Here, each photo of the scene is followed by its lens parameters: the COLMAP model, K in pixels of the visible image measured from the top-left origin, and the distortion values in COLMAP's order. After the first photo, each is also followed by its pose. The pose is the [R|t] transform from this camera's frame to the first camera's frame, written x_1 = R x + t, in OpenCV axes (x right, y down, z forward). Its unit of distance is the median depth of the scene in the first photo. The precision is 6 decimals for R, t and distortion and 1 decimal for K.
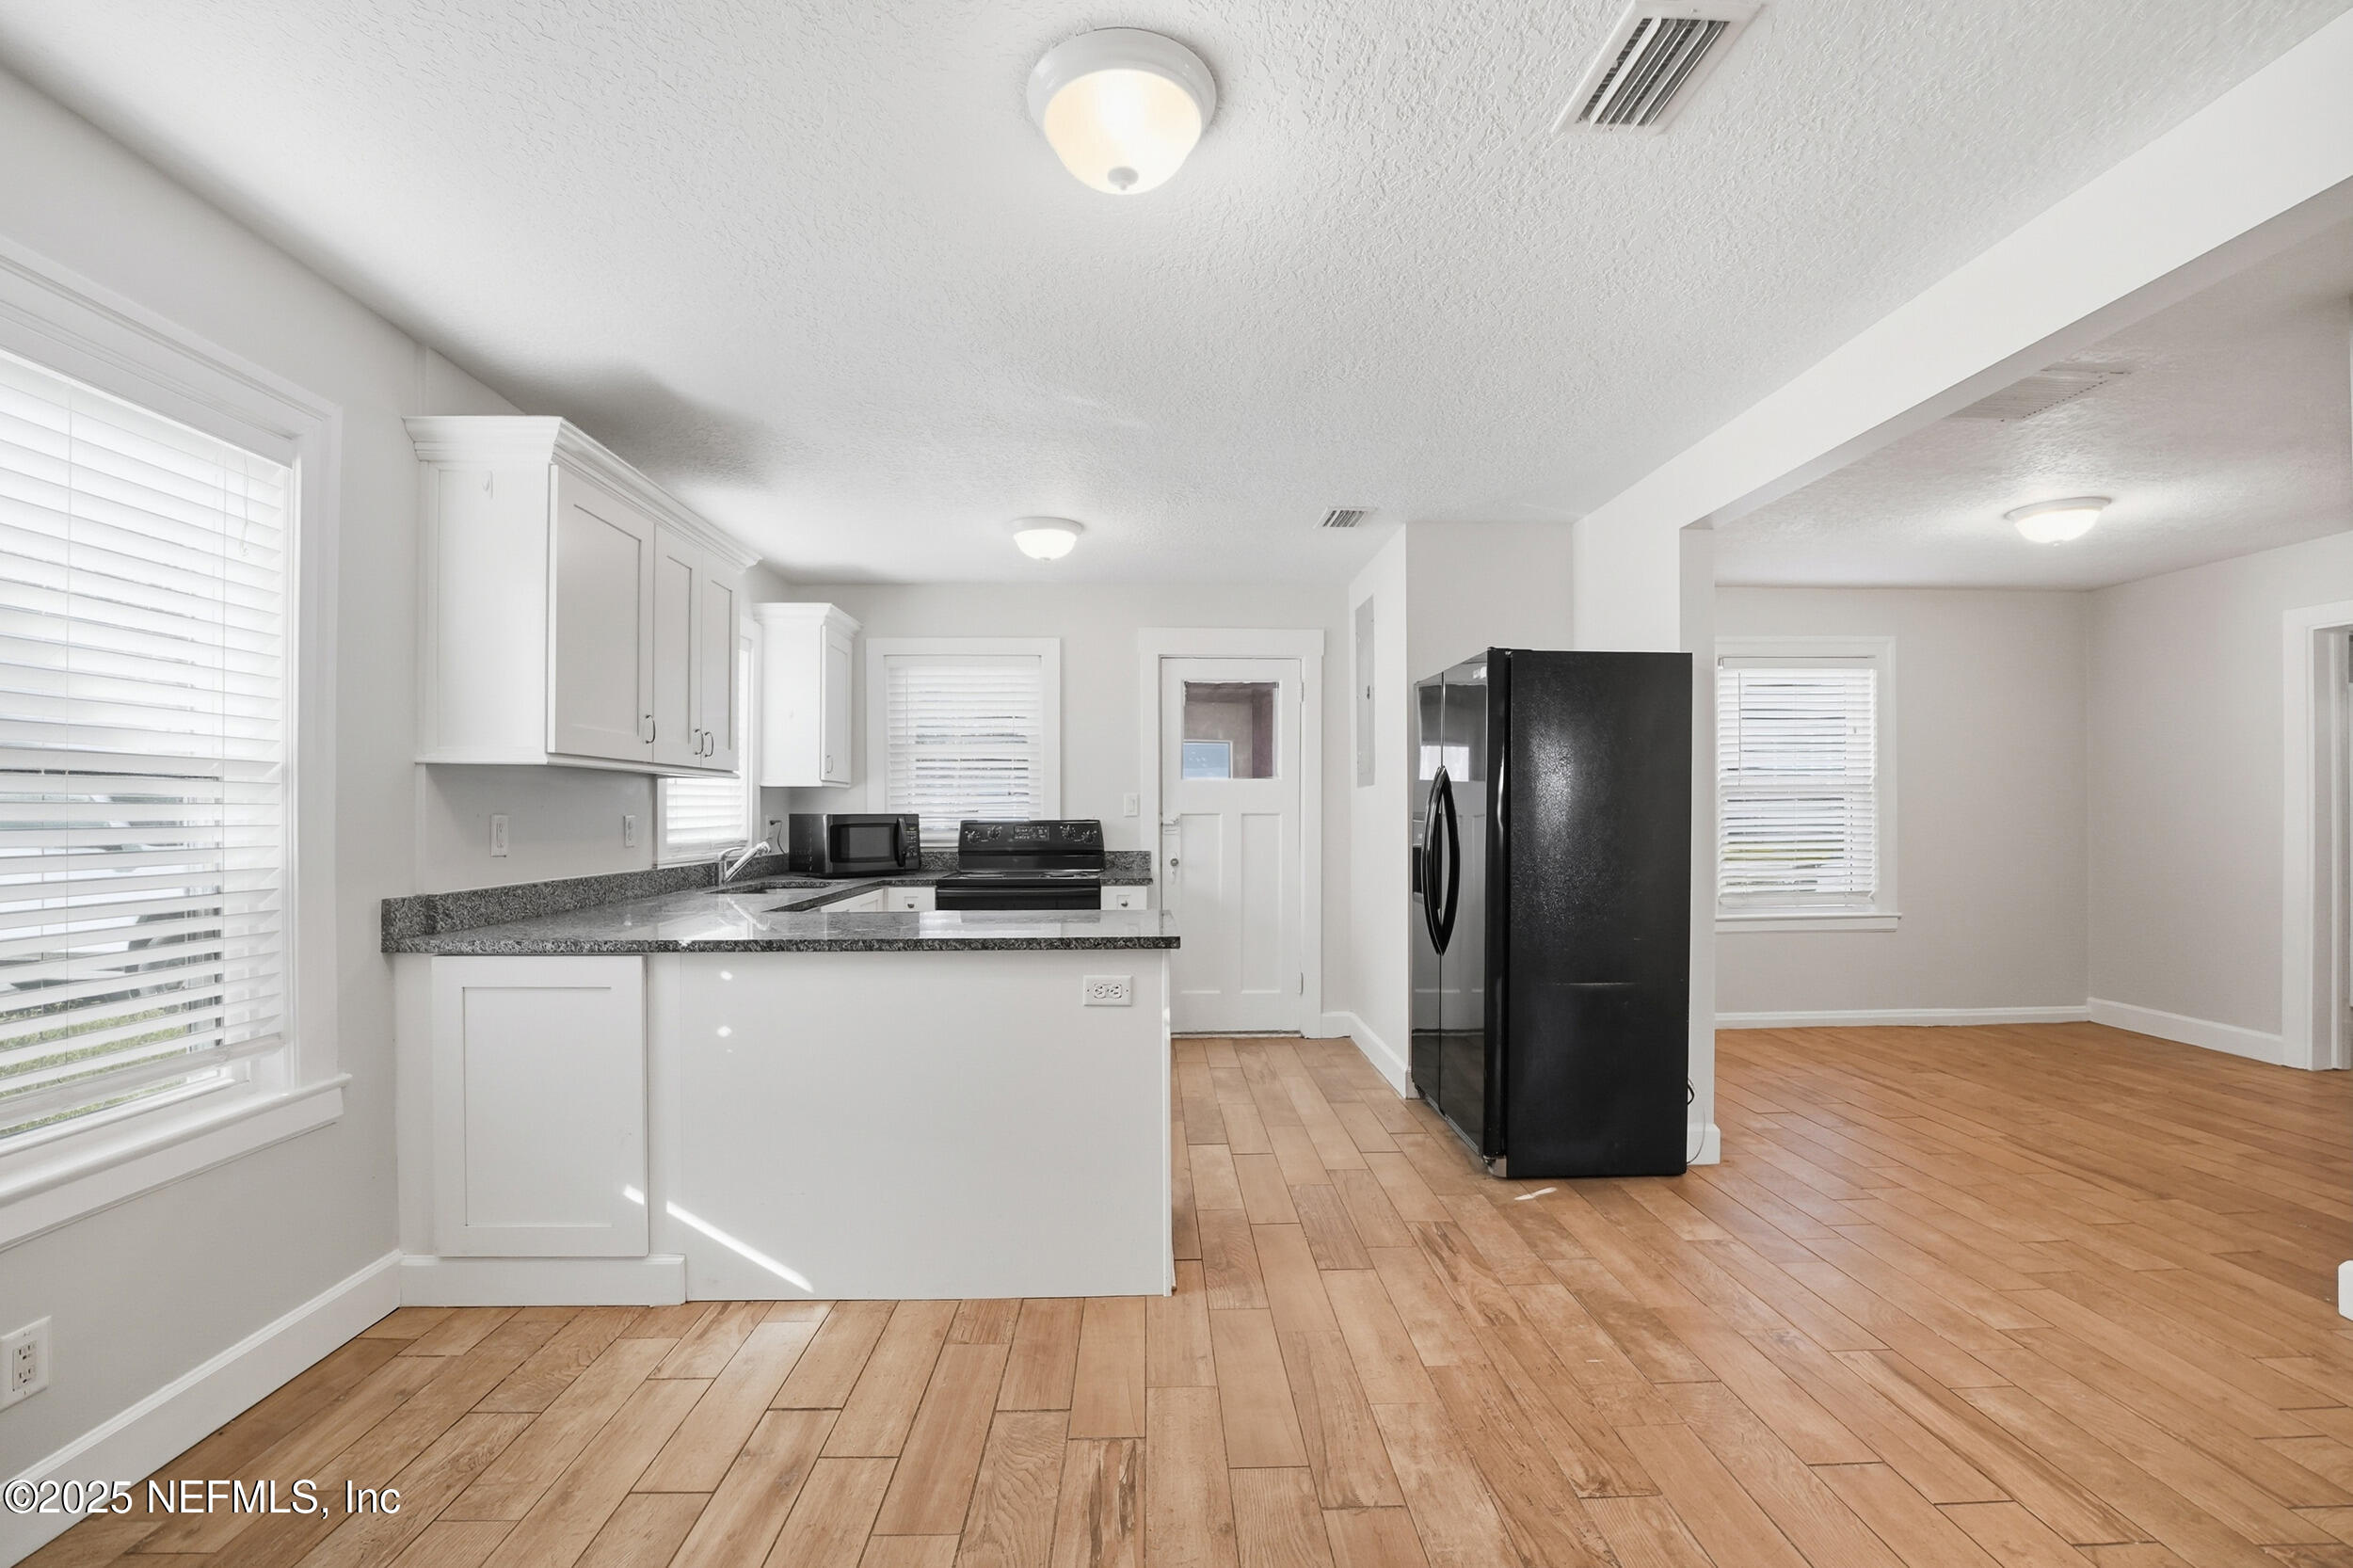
lens RADIAL K [[981.8, 0, 1174.3], [0, 981.8, 804.1], [0, 0, 1]] dist [-0.024394, 0.000124]
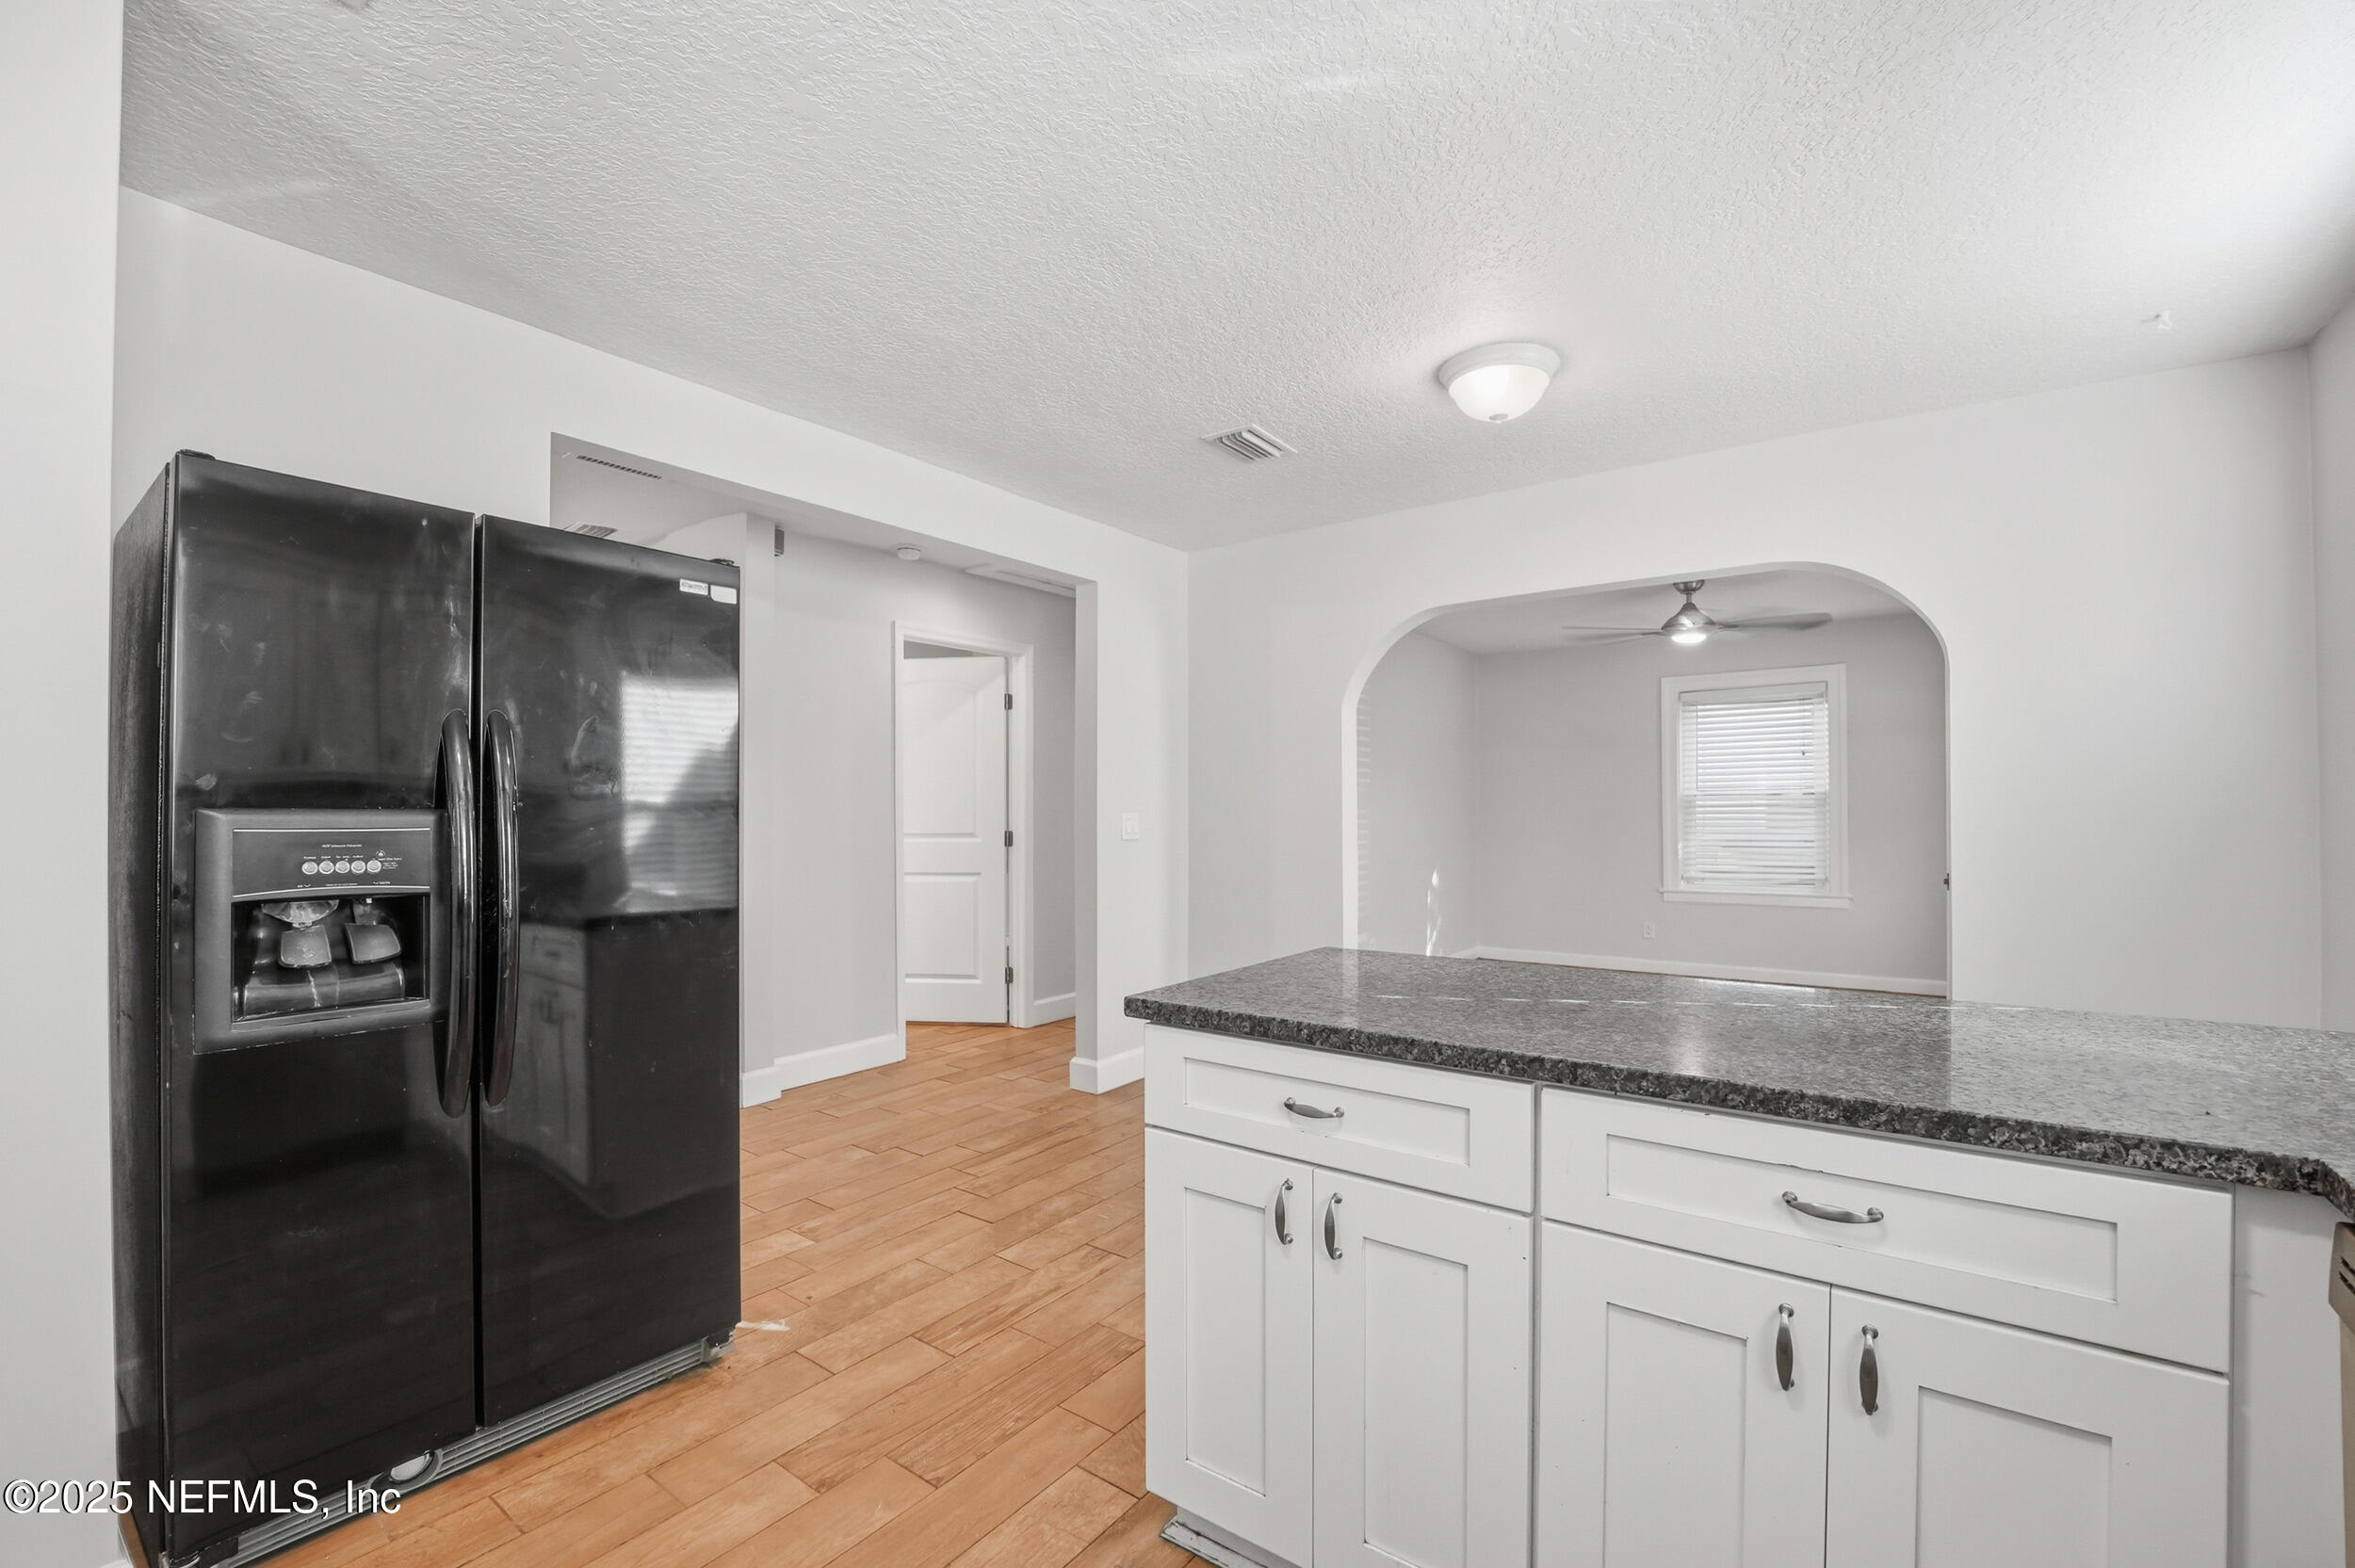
lens RADIAL K [[982.5, 0, 1175.3], [0, 982.5, 804.2], [0, 0, 1]] dist [-0.024394, 0.000124]
pose [[-0.780792, 0.005061, 0.624771, -0.206446], [-0.004984, 0.999885, -0.014328, 0.007294], [-0.624771, -0.014301, -0.780677, 0.832918]]
